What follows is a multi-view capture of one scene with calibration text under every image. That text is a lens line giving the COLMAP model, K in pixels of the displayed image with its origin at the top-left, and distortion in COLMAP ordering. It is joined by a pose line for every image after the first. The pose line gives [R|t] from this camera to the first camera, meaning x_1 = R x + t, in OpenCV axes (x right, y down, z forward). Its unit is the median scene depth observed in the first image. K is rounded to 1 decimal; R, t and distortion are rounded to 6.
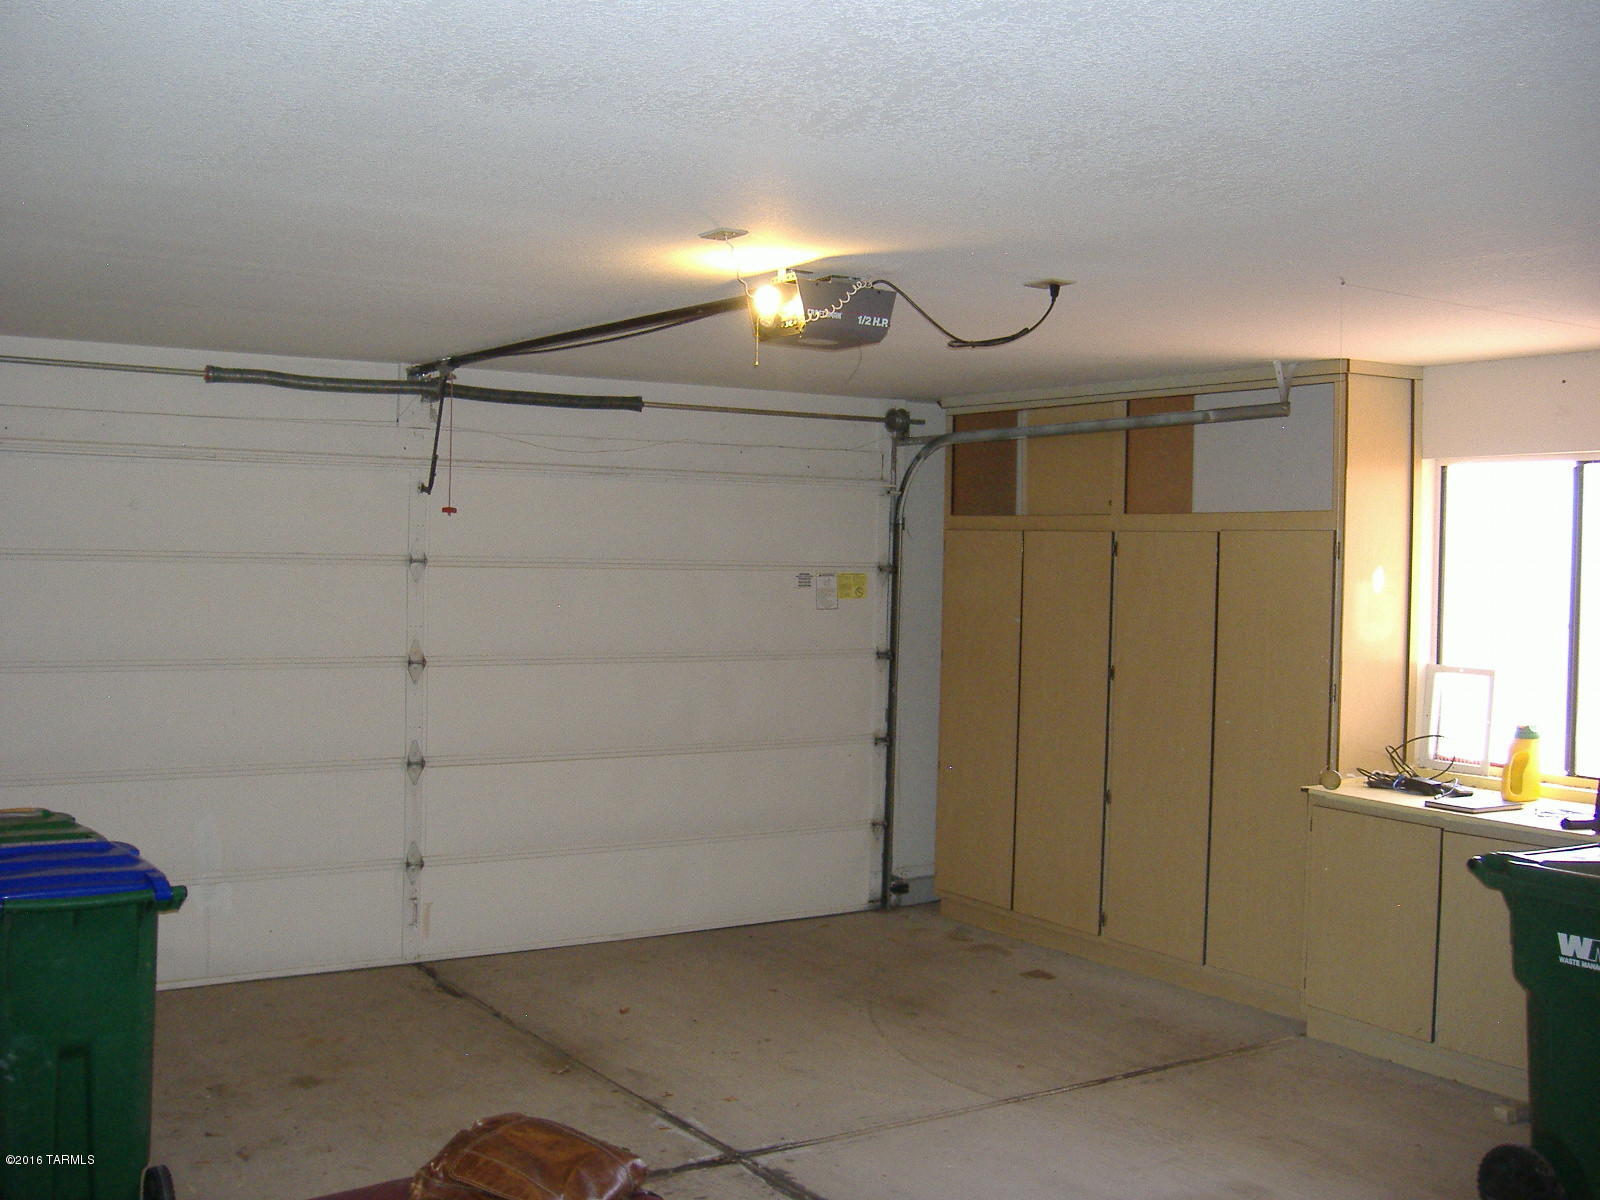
lens RADIAL K [[1662.8, 0, 800.0], [0, 1662.8, 600.0], [0, 0, 1]] dist [-0.110542, 0.060037]
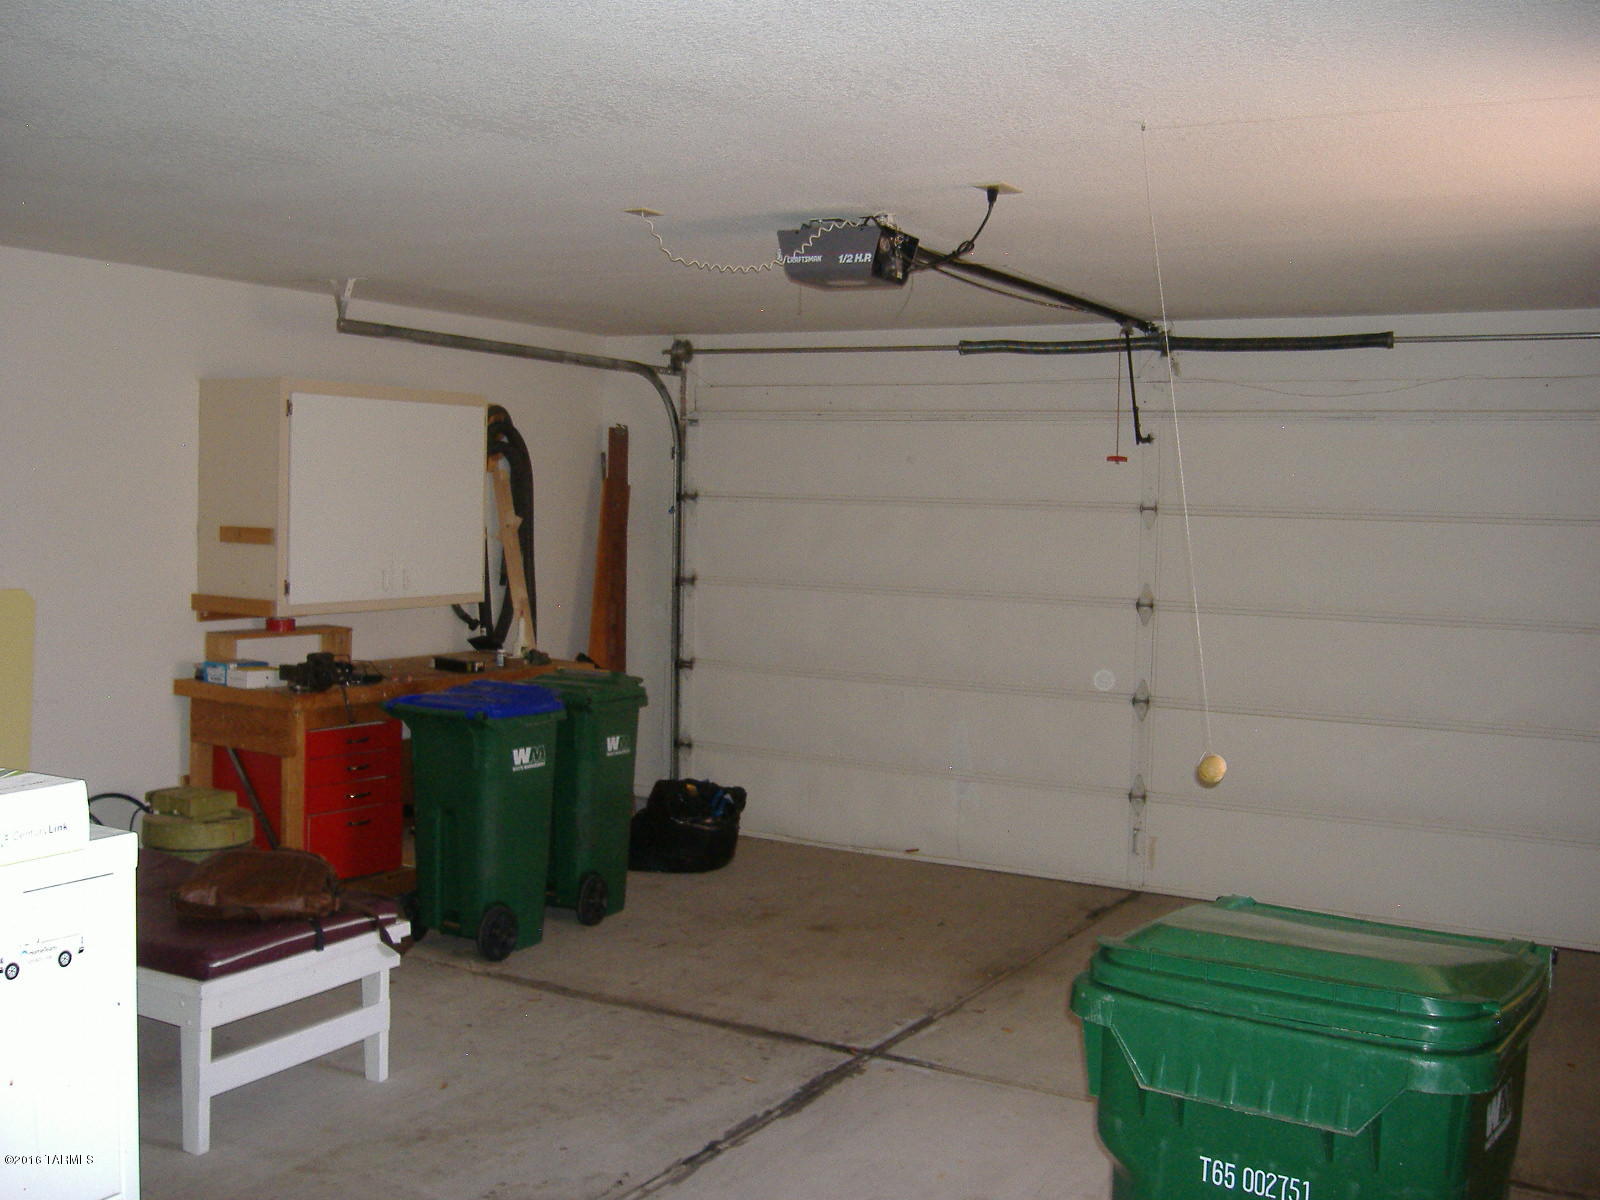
lens RADIAL K [[1662.8, 0, 800.0], [0, 1662.8, 600.0], [0, 0, 1]] dist [-0.110542, 0.060037]
pose [[0.501704, 0.044424, -0.863898, 0.574530], [-0.031531, 0.998956, 0.033058, 0.006572], [0.864464, 0.010654, 0.502581, 0.285249]]
